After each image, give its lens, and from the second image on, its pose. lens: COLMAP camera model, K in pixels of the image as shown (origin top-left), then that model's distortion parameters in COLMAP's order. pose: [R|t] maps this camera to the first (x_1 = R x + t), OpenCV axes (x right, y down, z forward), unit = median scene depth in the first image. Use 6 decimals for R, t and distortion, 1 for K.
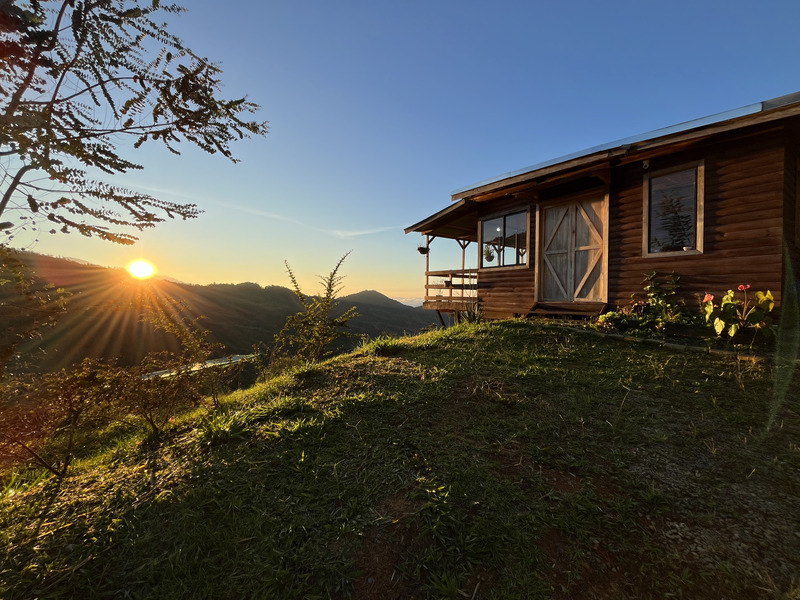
lens RADIAL K [[325.2, 0, 398.7], [0, 325.2, 296.8], [0, 0, 1]] dist [-0.008106, 0.001152]
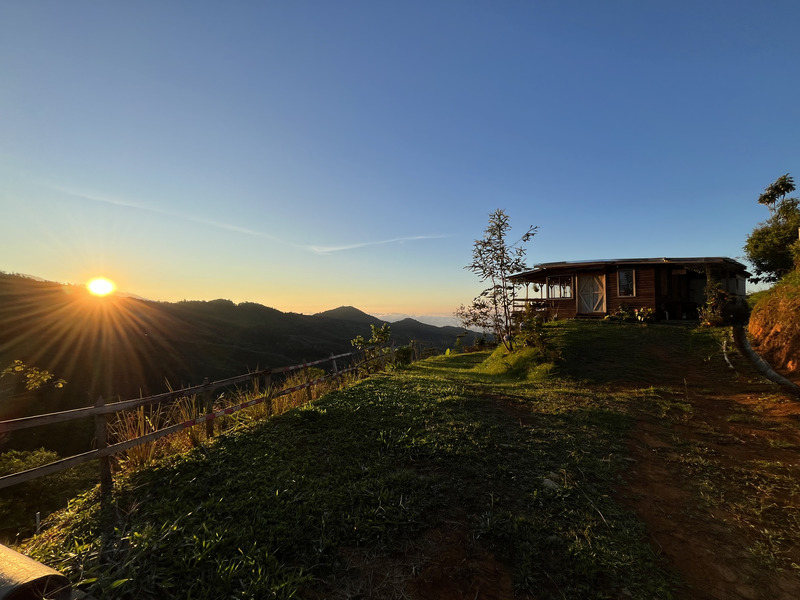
lens RADIAL K [[325.2, 0, 397.8], [0, 325.2, 297.7], [0, 0, 1]] dist [-0.008106, 0.001152]
pose [[0.997660, -0.007151, 0.067998, -1.368083], [0.010176, 0.998969, -0.044245, -0.001997], [-0.067612, 0.044833, 0.996704, -1.711823]]
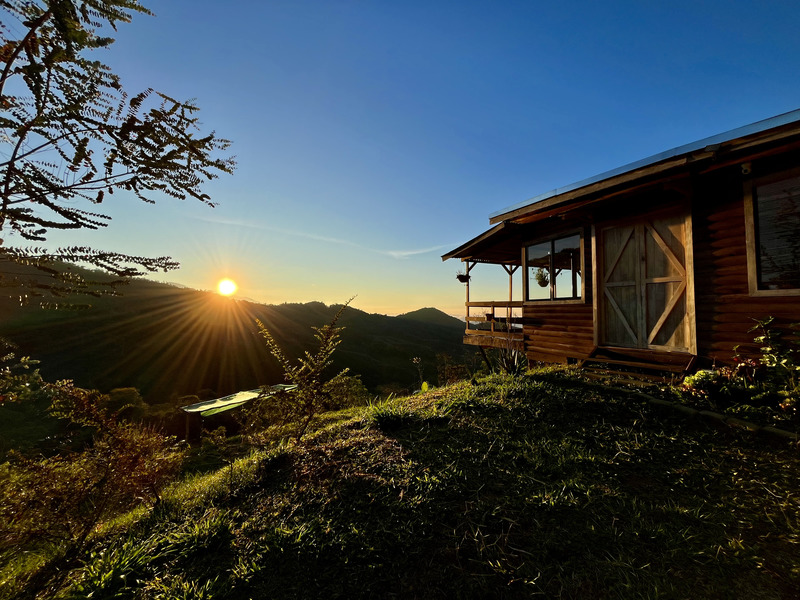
lens RADIAL K [[325.2, 0, 400.3], [0, 325.2, 297.5], [0, 0, 1]] dist [-0.008106, 0.001152]
pose [[0.984343, -0.016133, -0.175521, 0.109172], [0.007072, 0.998615, -0.052129, -0.077988], [0.176119, 0.050072, 0.983094, 0.149615]]
